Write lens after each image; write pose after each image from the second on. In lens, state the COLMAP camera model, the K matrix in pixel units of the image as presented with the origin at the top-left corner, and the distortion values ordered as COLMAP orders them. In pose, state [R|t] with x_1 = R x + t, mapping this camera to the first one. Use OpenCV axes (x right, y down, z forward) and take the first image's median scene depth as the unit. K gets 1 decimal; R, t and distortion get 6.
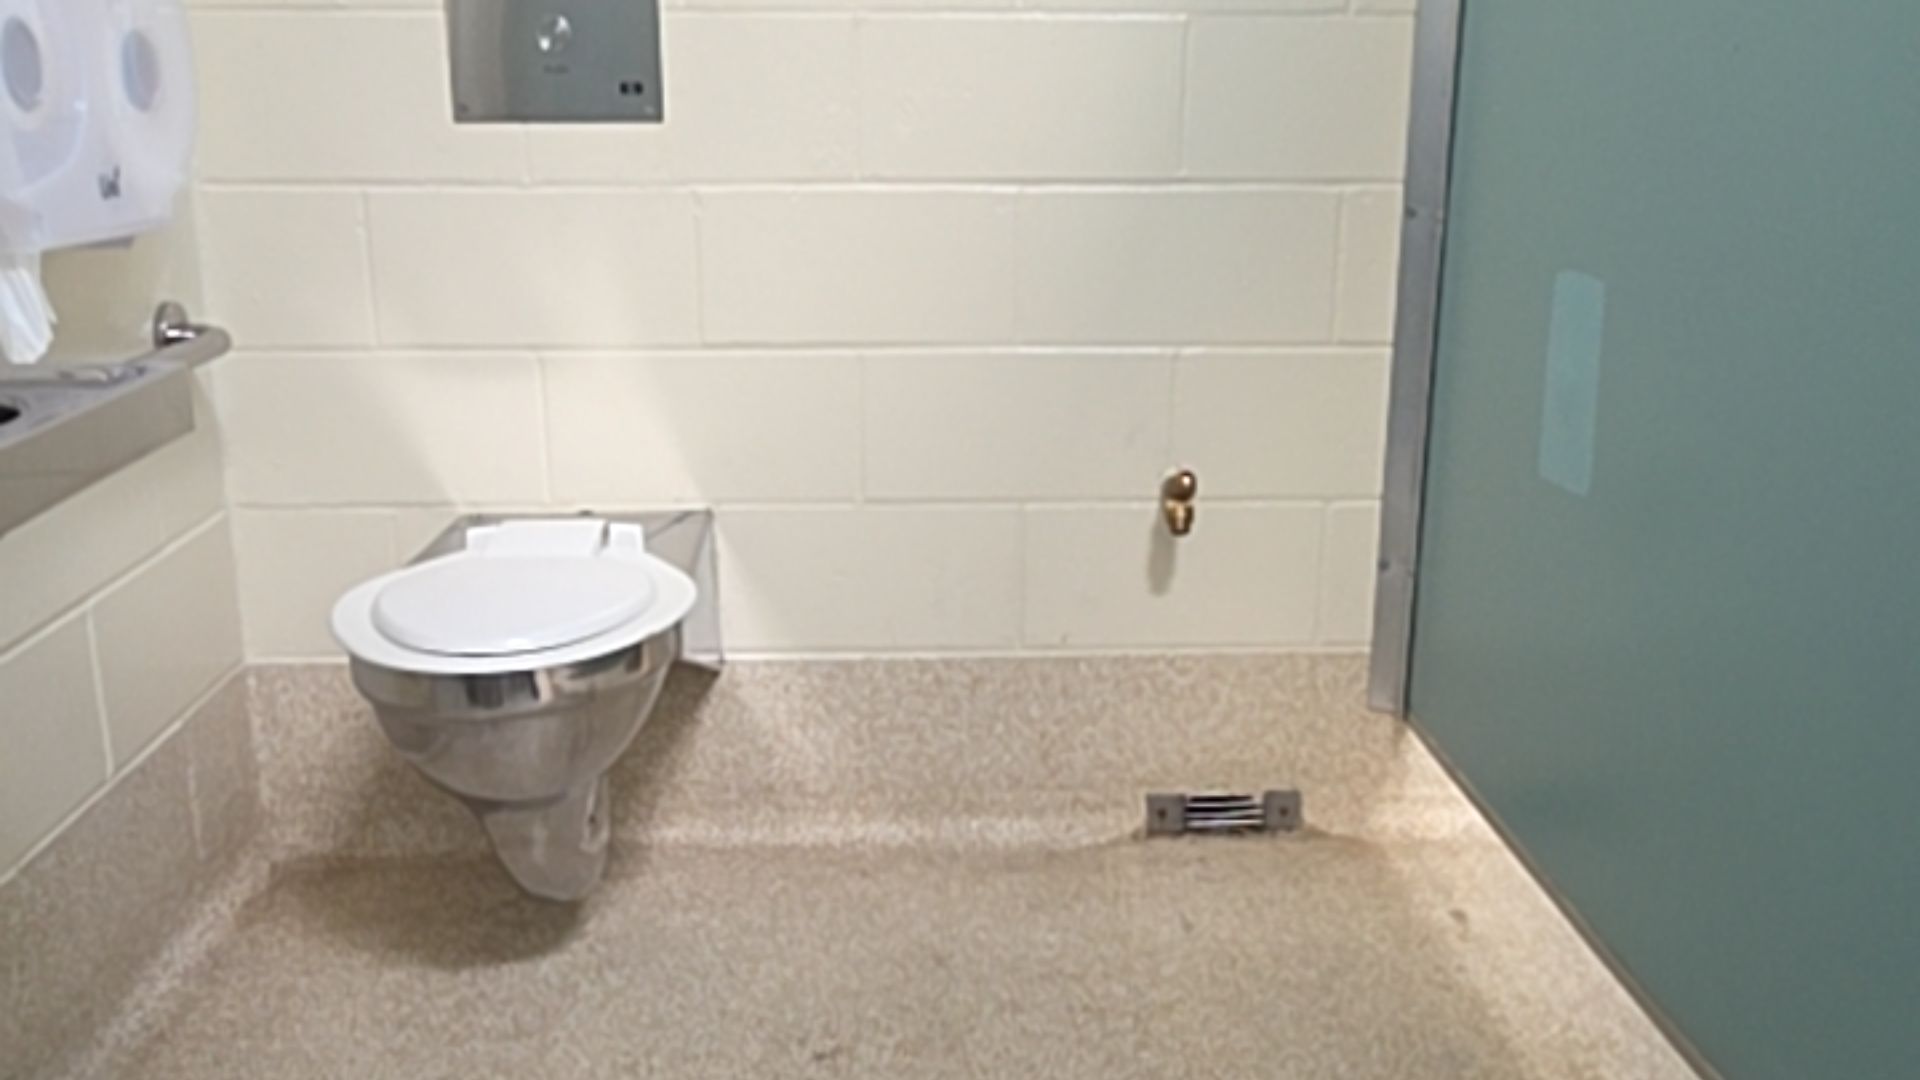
lens RADIAL K [[1726.5, 0, 958.3], [0, 1726.5, 577.2], [0, 0, 1]] dist [-0.008382, -0.000072]
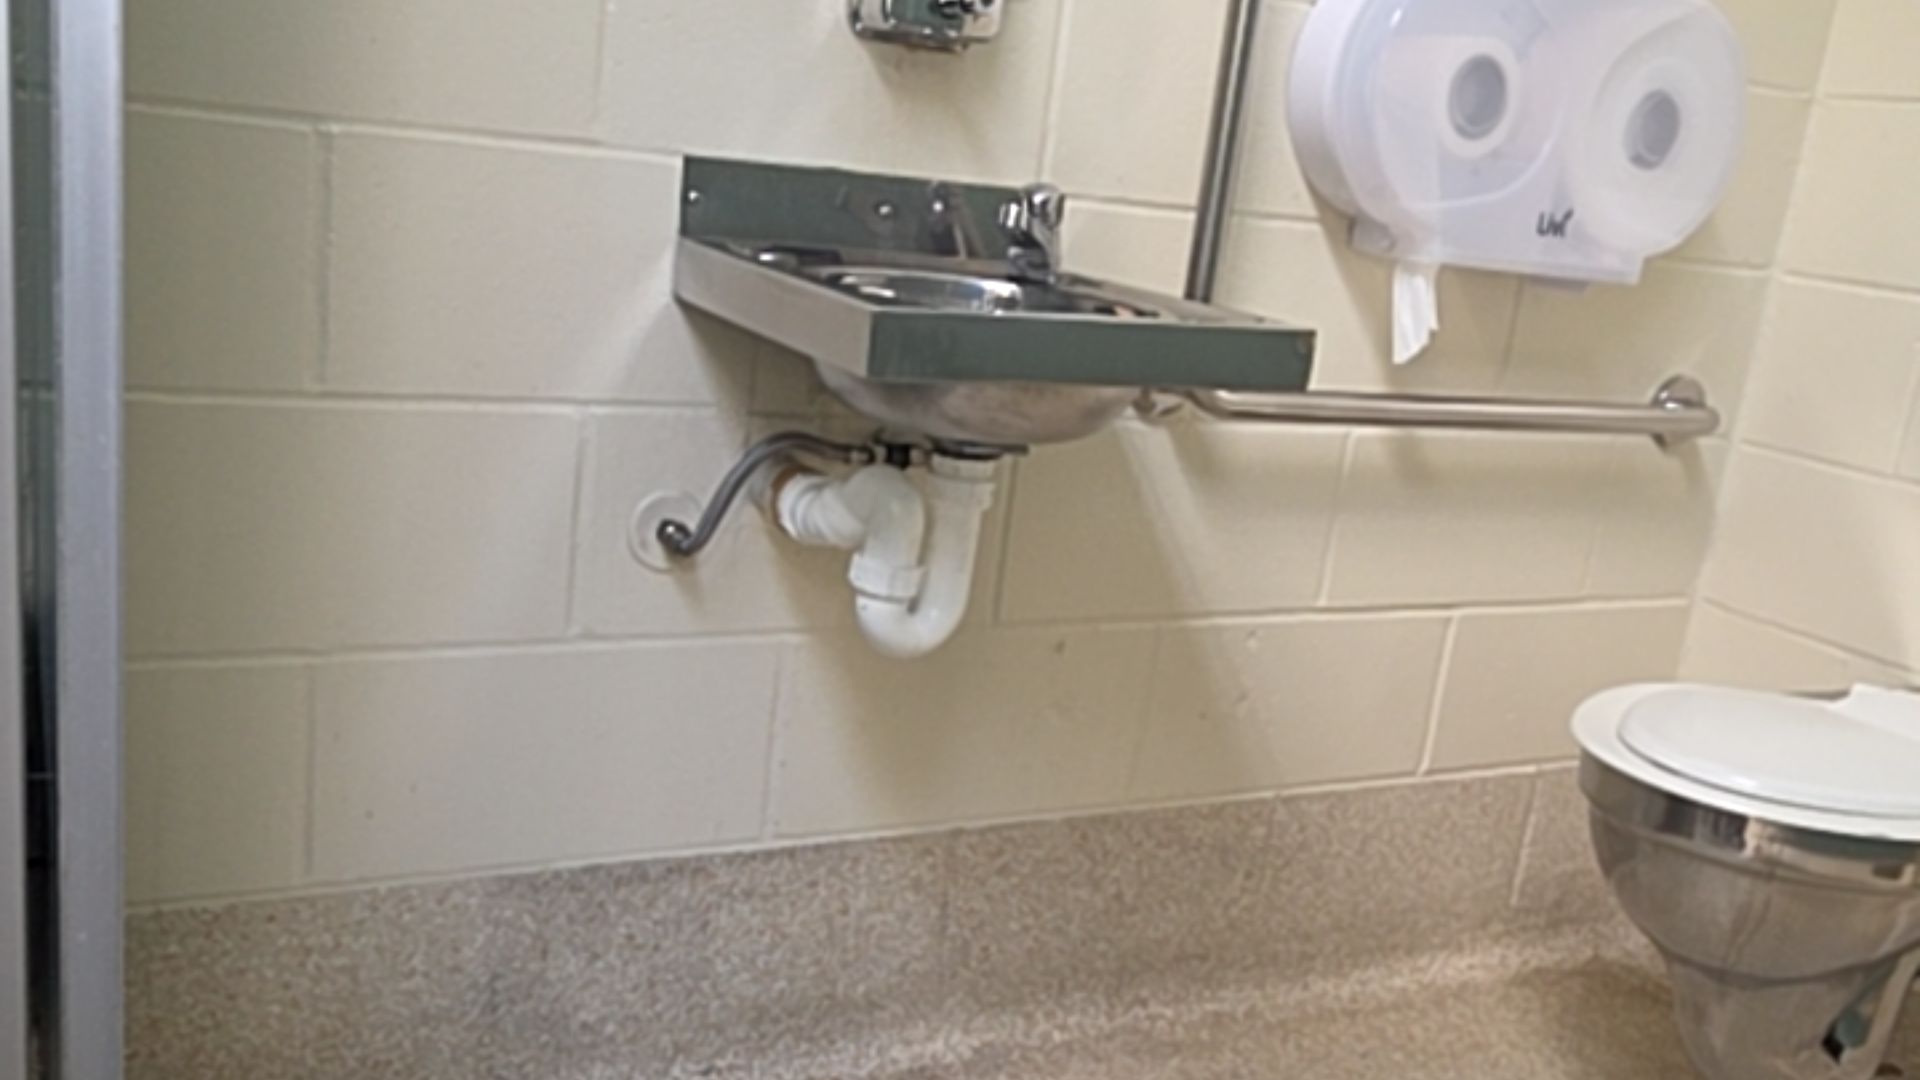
lens RADIAL K [[1726.5, 0, 958.3], [0, 1726.5, 577.2], [0, 0, 1]] dist [-0.008382, -0.000072]
pose [[0.441679, 0.274250, -0.854229, 0.238784], [-0.358781, 0.926678, 0.112001, -0.012151], [0.822311, 0.257013, 0.507689, 0.174025]]
